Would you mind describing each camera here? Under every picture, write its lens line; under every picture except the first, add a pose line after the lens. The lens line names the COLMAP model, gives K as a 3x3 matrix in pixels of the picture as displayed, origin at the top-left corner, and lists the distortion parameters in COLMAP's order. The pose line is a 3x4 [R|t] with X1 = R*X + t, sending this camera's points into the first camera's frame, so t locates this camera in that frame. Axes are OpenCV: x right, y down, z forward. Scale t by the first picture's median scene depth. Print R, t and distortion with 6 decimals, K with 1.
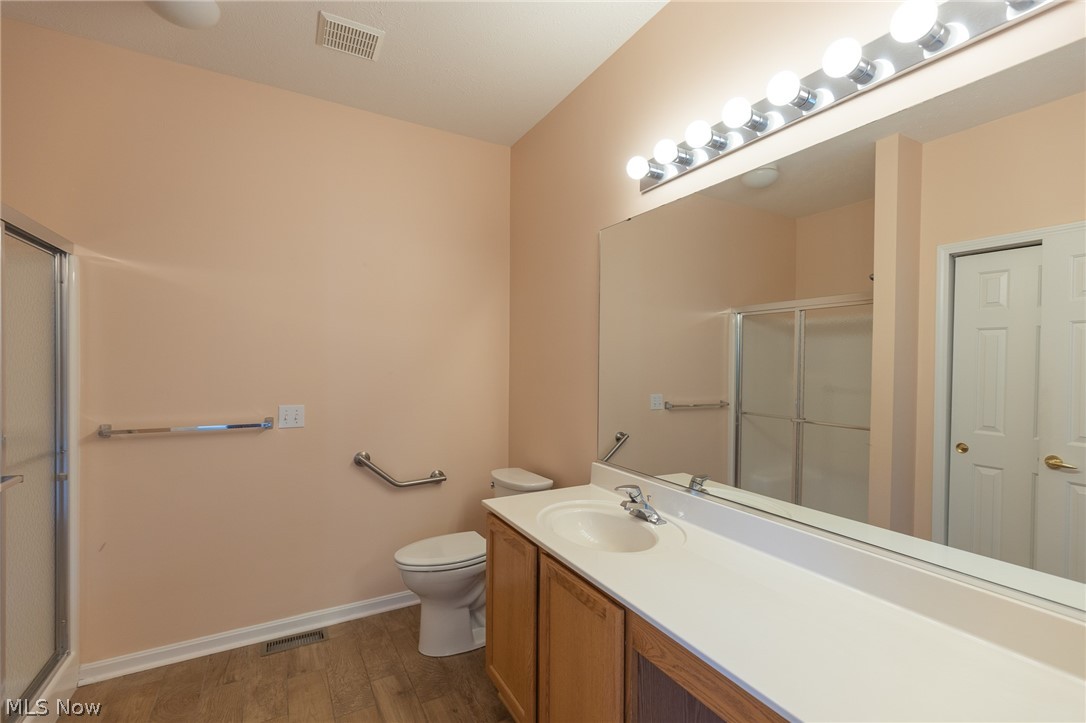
lens RADIAL K [[487.5, 0, 546.9], [0, 487.5, 365.4], [0, 0, 1]] dist [0.002956, -0.000878]
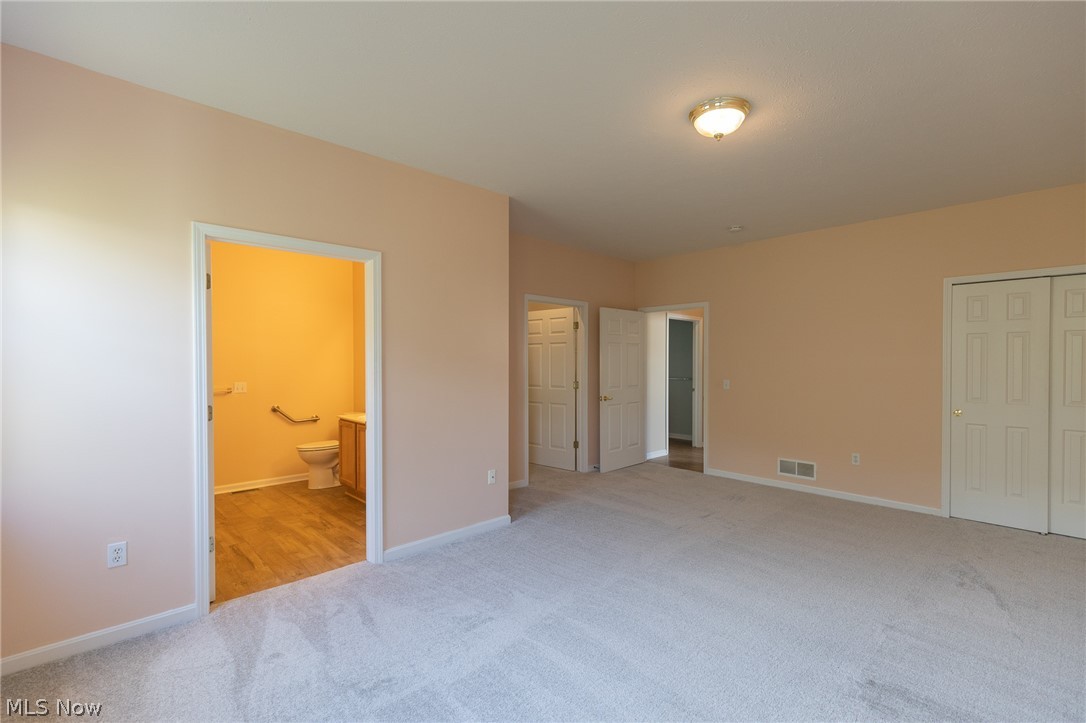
lens RADIAL K [[487.5, 0, 546.9], [0, 487.5, 365.4], [0, 0, 1]] dist [0.002956, -0.000878]
pose [[0.969168, -0.020329, 0.245559, 0.252051], [0.021496, 0.999767, -0.002073, 0.041014], [-0.245460, 0.007288, 0.969379, -1.398214]]
